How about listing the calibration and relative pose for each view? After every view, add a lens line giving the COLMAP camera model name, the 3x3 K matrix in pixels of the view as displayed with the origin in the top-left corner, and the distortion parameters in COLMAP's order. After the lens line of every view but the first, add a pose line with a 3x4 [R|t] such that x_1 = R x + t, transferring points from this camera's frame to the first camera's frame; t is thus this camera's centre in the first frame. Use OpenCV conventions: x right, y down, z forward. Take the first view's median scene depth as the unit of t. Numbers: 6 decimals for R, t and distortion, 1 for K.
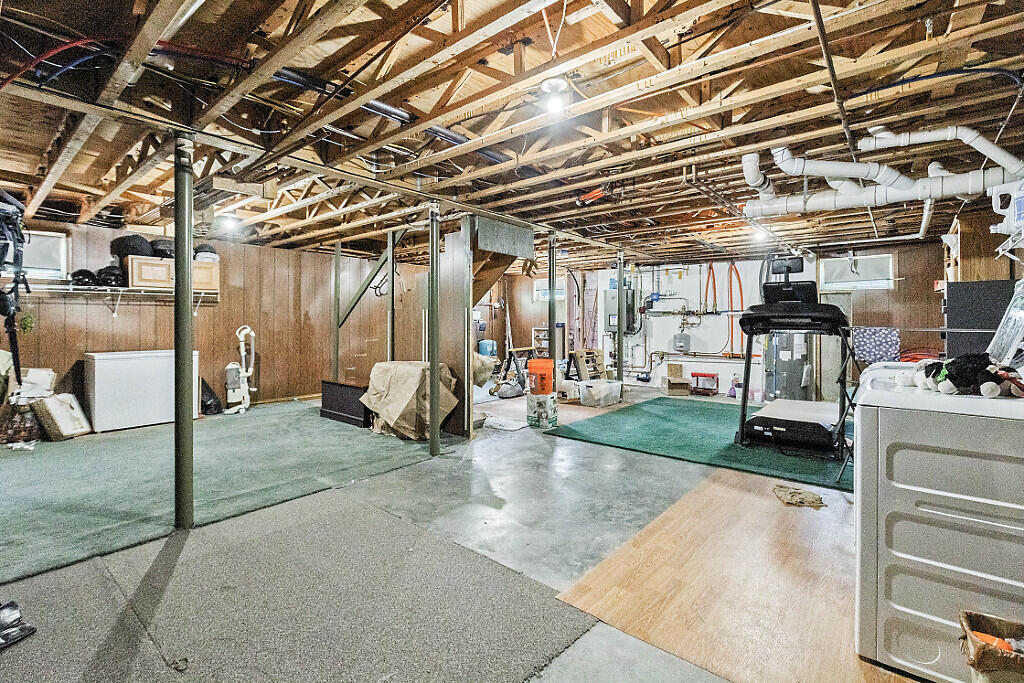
lens RADIAL K [[461.1, 0, 508.2], [0, 461.1, 340.2], [0, 0, 1]] dist [0.001657, 0.000005]
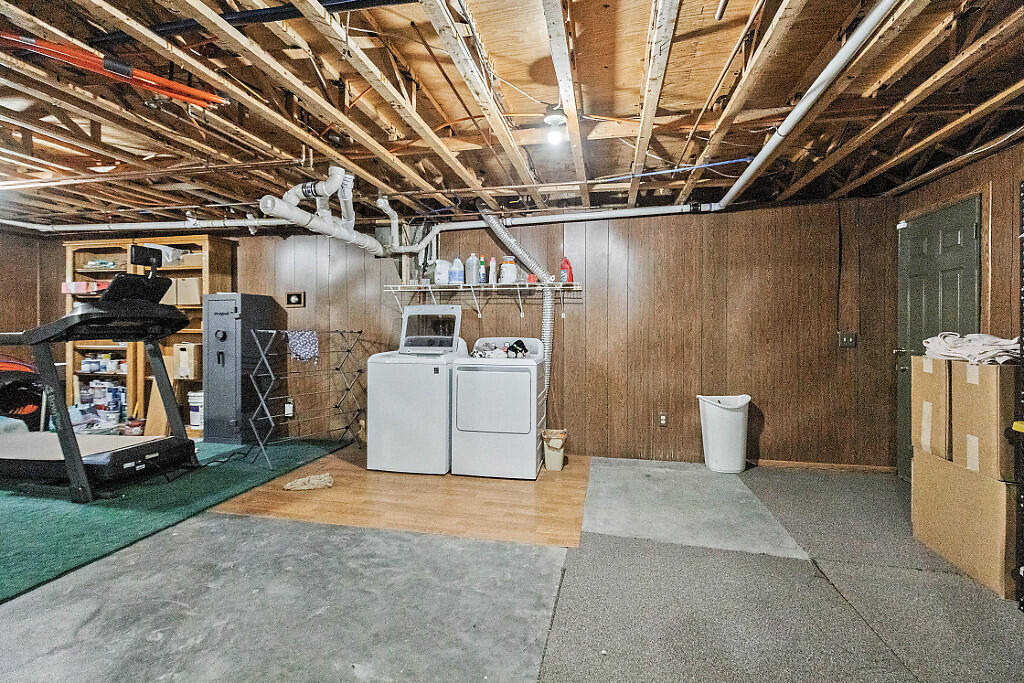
lens RADIAL K [[461.1, 0, 508.2], [0, 461.1, 340.2], [0, 0, 1]] dist [0.001657, 0.000005]
pose [[-0.471113, -0.026161, 0.881685, -0.582982], [0.028744, 0.998574, 0.044988, -0.042761], [-0.881605, 0.046538, -0.469689, 1.123530]]
